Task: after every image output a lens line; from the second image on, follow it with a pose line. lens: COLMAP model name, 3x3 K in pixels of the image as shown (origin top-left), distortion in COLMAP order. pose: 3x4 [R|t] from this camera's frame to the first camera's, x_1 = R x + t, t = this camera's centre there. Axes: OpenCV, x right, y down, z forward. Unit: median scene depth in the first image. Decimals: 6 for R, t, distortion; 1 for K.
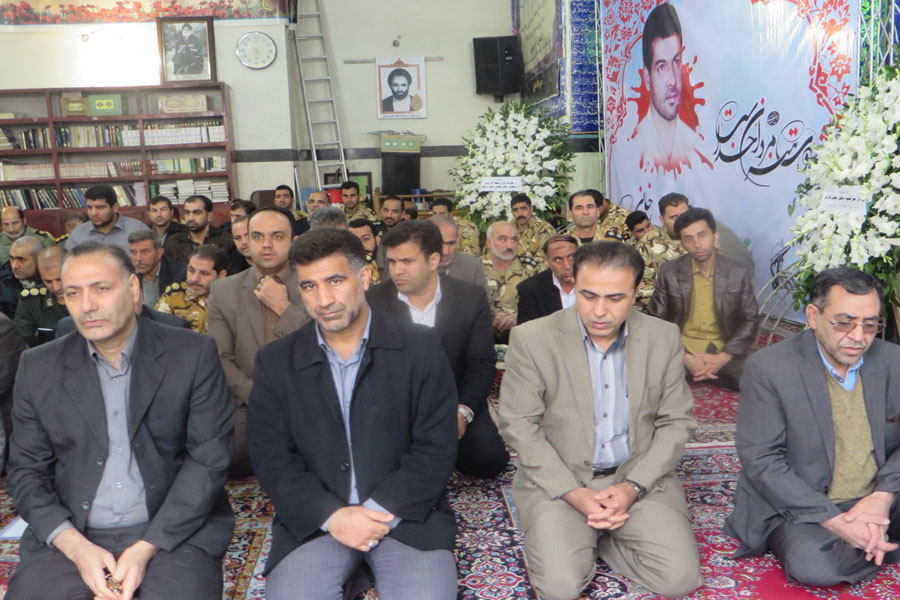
lens RADIAL K [[914.9, 0, 452.7], [0, 914.9, 301.1], [0, 0, 1]] dist [0.006582, 0.000000]
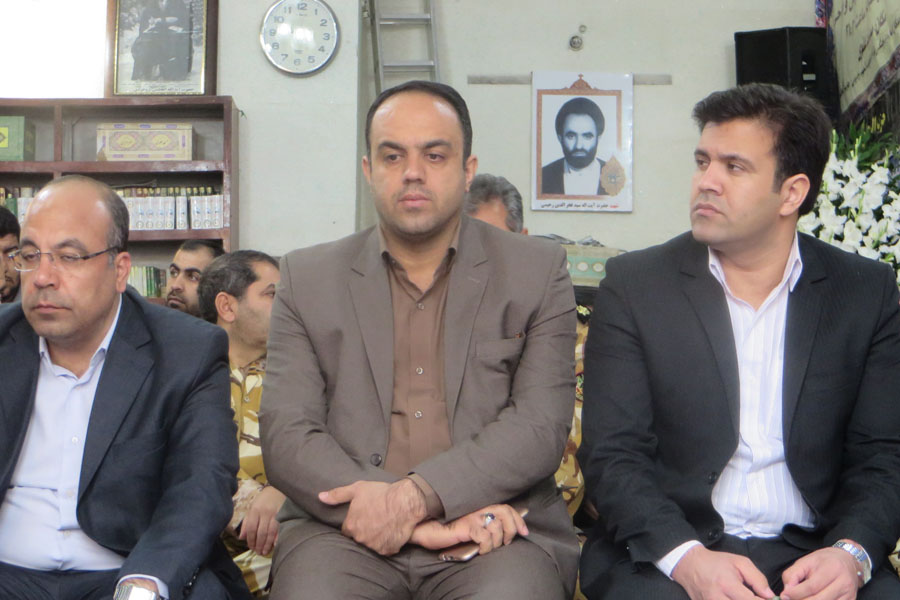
lens RADIAL K [[1970.2, 0, 448.7], [0, 1970.2, 299.5], [0, 0, 1]] dist [-0.030372, 0.000000]
pose [[0.996484, -0.007168, -0.083482, -0.046404], [-0.013192, 0.970488, -0.240788, 0.108094], [0.082744, 0.241042, 0.966981, 0.026406]]
